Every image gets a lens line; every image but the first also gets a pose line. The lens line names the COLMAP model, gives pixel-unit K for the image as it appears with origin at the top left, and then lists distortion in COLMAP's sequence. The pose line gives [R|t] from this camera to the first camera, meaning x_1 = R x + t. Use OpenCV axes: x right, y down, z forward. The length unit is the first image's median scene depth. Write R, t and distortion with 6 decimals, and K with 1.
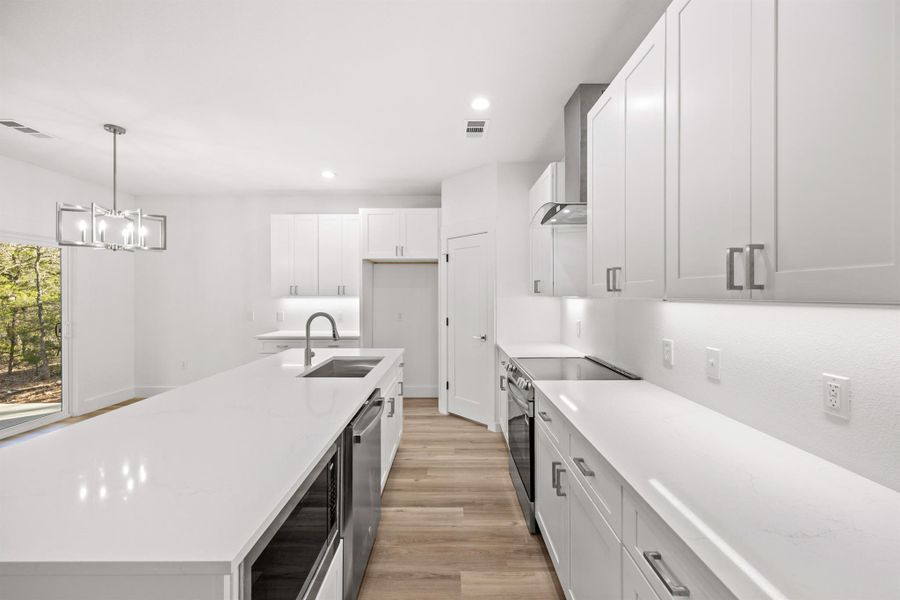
lens RADIAL K [[357.9, 0, 449.9], [0, 357.9, 295.8], [0, 0, 1]] dist [0.003669, -0.000208]
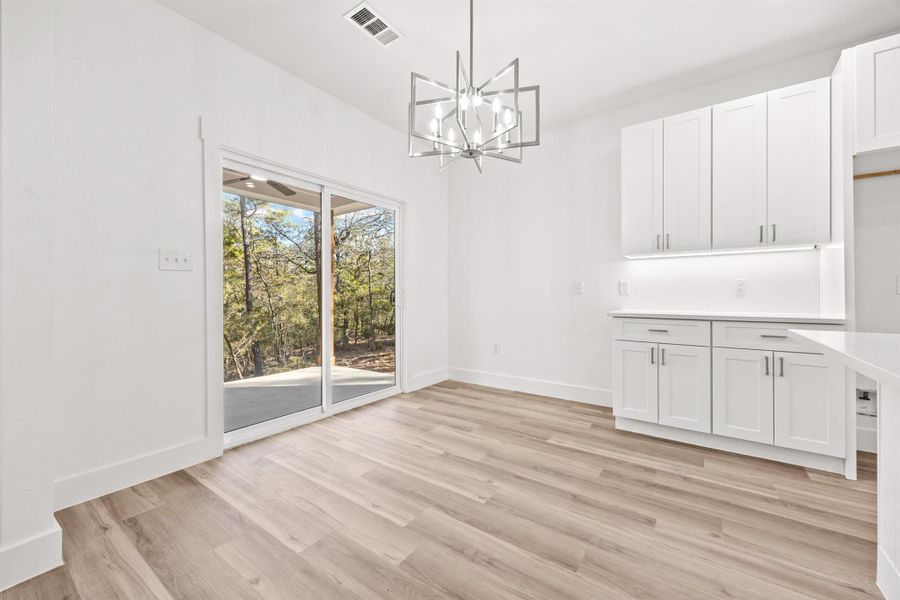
lens RADIAL K [[357.9, 0, 448.7], [0, 357.9, 293.6], [0, 0, 1]] dist [0.003669, -0.000208]
pose [[0.808294, -0.001137, -0.588778, -0.395996], [-0.000742, 0.999995, -0.002950, 0.079840], [0.588778, 0.002821, 0.808290, 0.310822]]
